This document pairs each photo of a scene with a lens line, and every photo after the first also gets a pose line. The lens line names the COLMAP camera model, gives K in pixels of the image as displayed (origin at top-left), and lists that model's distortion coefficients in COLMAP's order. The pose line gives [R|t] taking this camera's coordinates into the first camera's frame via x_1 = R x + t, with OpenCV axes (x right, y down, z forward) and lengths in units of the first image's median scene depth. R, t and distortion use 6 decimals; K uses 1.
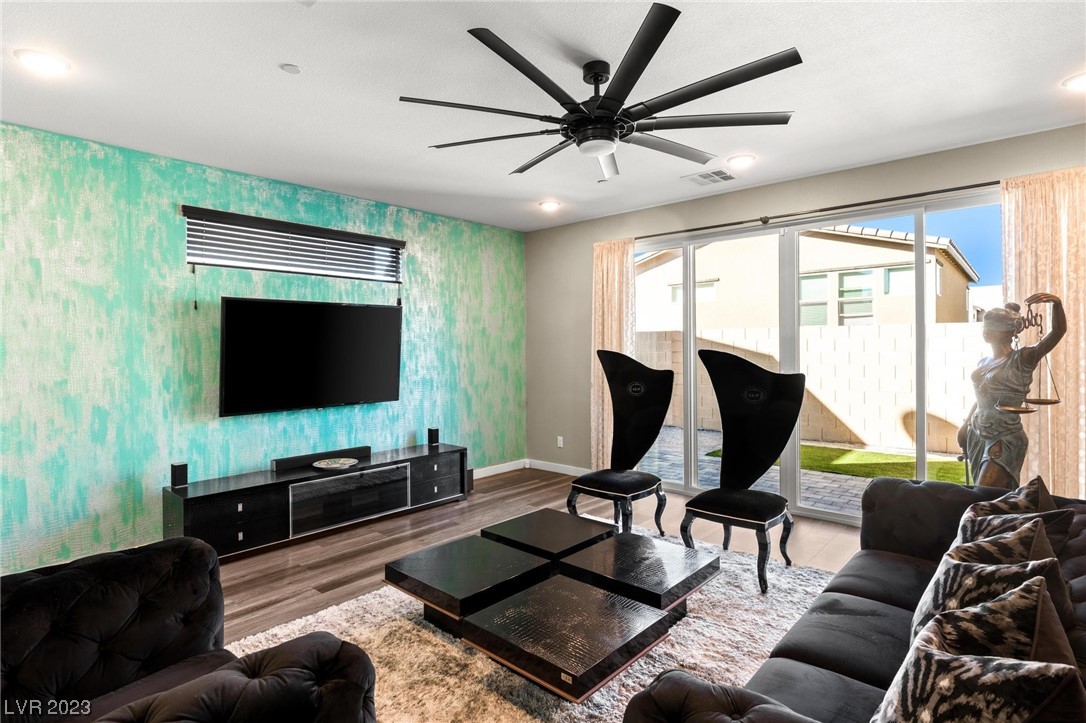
lens RADIAL K [[560.0, 0, 545.1], [0, 560.0, 349.8], [0, 0, 1]] dist [-0.001265, 0.001302]
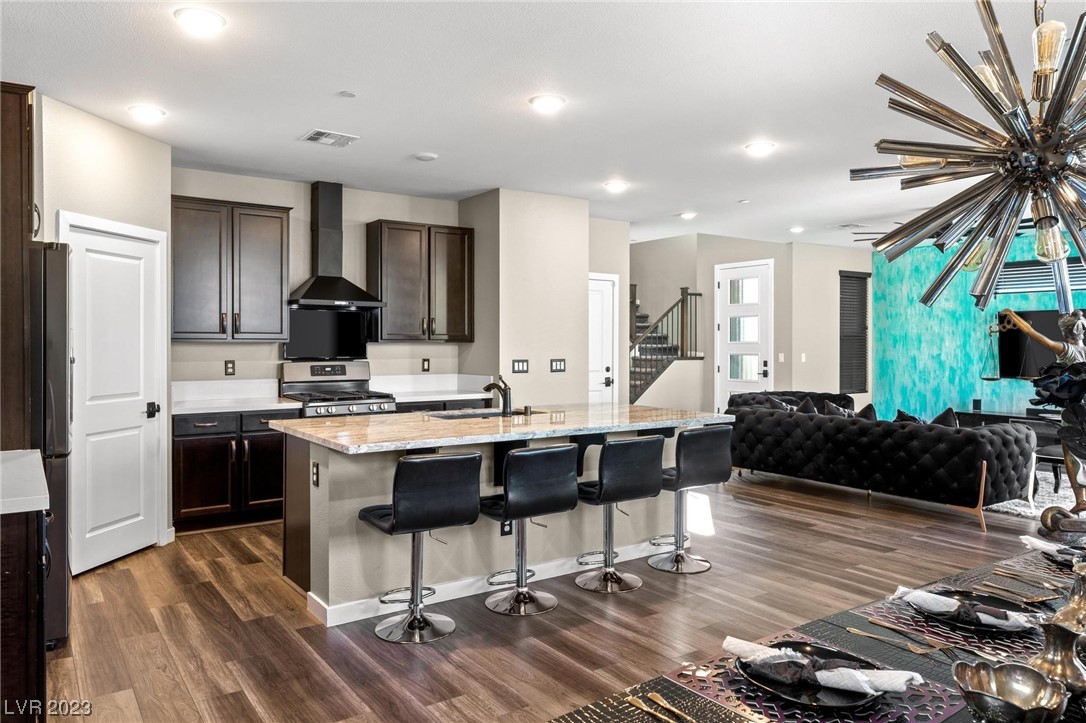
lens RADIAL K [[746.3, 0, 534.4], [0, 746.3, 350.4], [0, 0, 1]] dist [0.004766, 0.001600]
pose [[-0.243038, 0.018660, -0.969837, 1.961351], [-0.004825, 0.999779, 0.020445, -0.010281], [0.970005, 0.009648, -0.242894, 0.118929]]
